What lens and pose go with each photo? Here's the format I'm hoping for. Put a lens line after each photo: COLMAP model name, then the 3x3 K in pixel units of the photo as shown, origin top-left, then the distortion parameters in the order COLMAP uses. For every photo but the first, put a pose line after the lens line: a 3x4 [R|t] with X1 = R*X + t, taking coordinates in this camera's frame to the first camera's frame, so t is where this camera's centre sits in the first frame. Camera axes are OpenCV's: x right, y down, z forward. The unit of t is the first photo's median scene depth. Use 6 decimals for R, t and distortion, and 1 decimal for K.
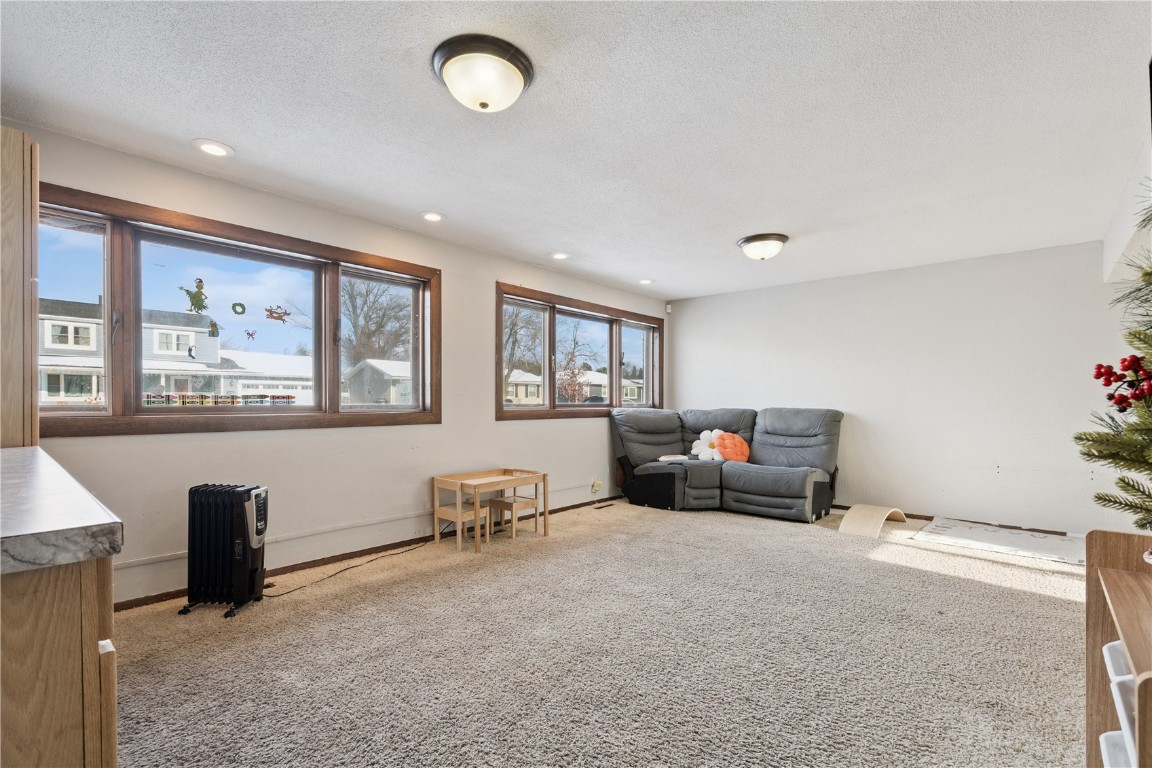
lens RADIAL K [[525.8, 0, 583.3], [0, 525.8, 391.7], [0, 0, 1]] dist [-0.001192, 0.000152]
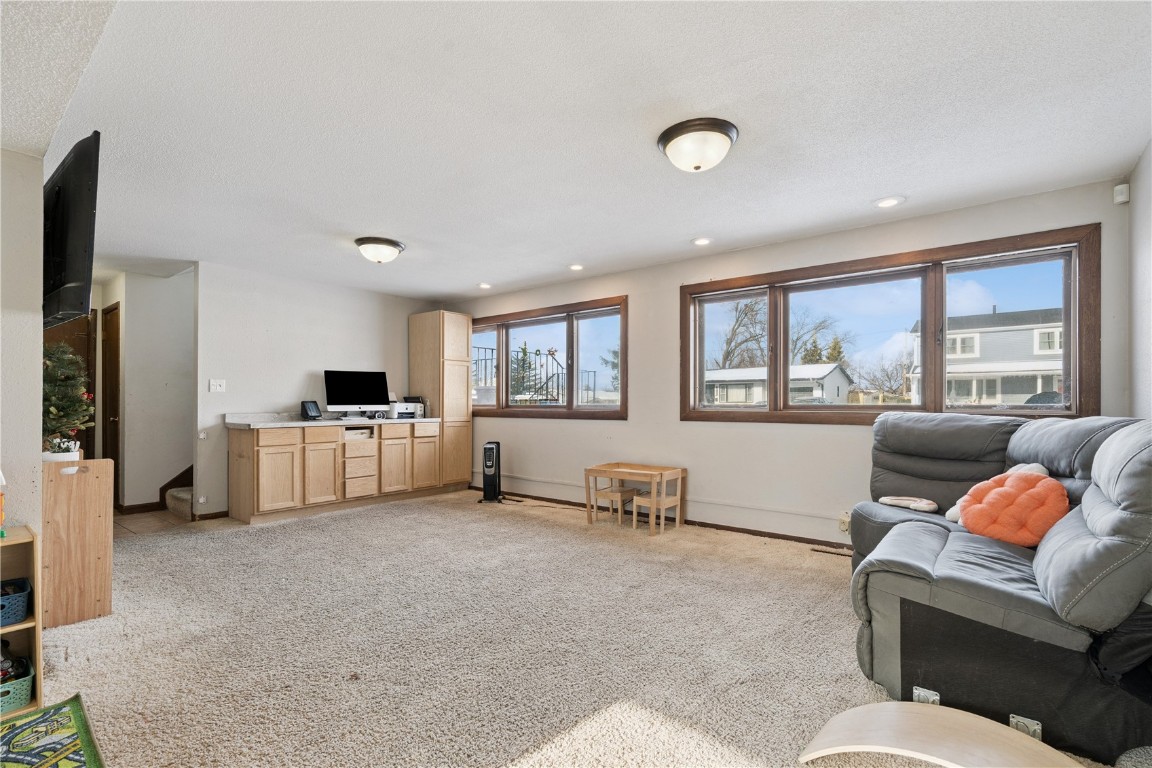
lens RADIAL K [[525.8, 0, 583.3], [0, 525.8, 391.7], [0, 0, 1]] dist [-0.001192, 0.000152]
pose [[0.046532, -0.022455, -0.998664, 0.853858], [0.018951, 0.999587, -0.021593, 0.016259], [0.998737, -0.017921, 0.046938, 0.758070]]
